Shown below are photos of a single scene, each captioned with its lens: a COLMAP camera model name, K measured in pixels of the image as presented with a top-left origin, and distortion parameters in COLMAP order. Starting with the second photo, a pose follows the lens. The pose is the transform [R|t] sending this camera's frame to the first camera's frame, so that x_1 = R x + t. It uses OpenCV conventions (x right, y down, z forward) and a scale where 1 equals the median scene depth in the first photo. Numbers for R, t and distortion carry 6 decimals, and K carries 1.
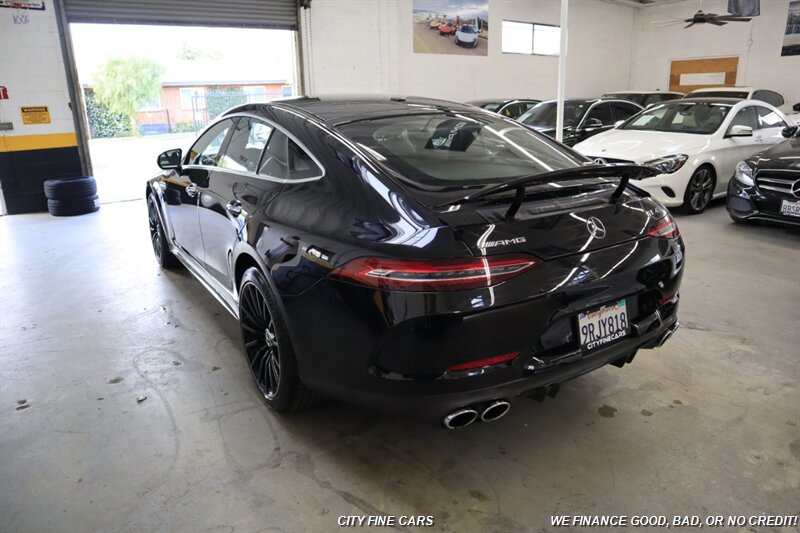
lens RADIAL K [[551.9, 0, 402.4], [0, 551.9, 268.9], [0, 0, 1]] dist [-0.123821, 0.070531]
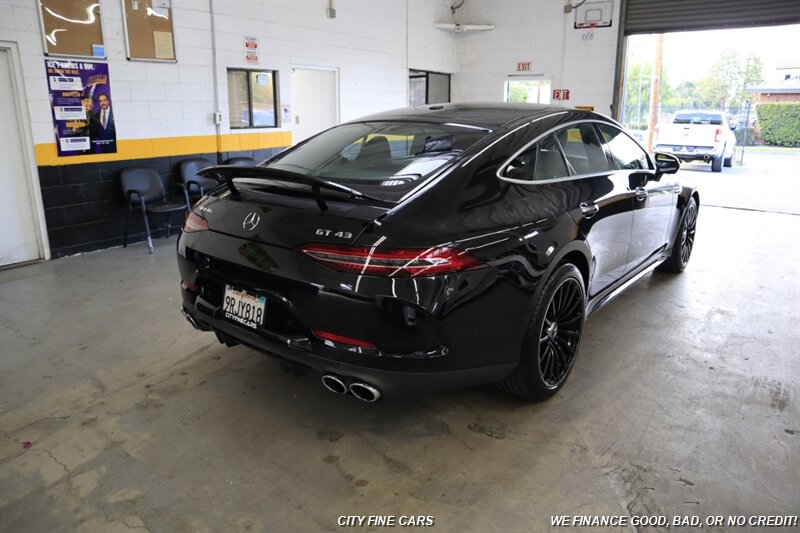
lens RADIAL K [[551.9, 0, 398.9], [0, 551.9, 267.1], [0, 0, 1]] dist [-0.123821, 0.070531]
pose [[0.307379, 0.278369, -0.909961, 0.407010], [-0.285886, 0.939094, 0.190711, -0.078314], [0.907627, 0.201525, 0.368239, 0.235148]]
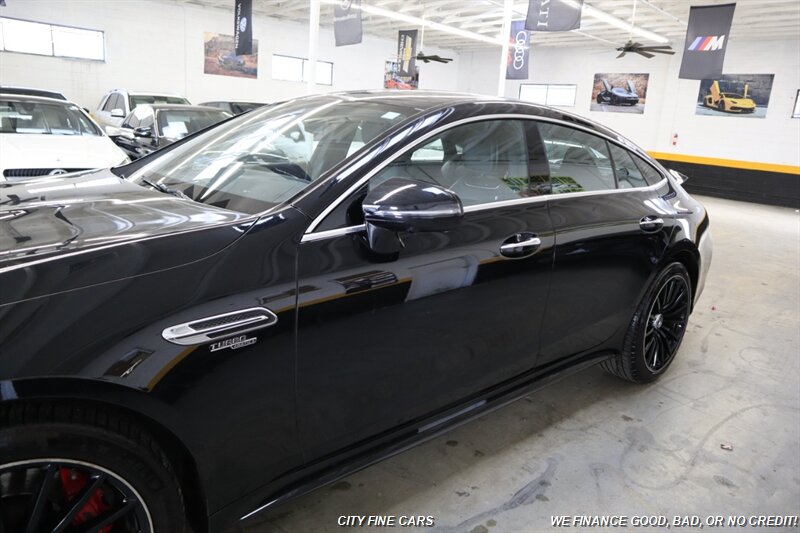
lens RADIAL K [[551.9, 0, 399.8], [0, 551.9, 266.8], [0, 0, 1]] dist [-0.123821, 0.070531]
pose [[-0.136855, -0.229567, 0.963623, -0.427892], [0.225091, 0.940123, 0.255936, -0.139171], [-0.964678, 0.251929, -0.076987, 0.545659]]
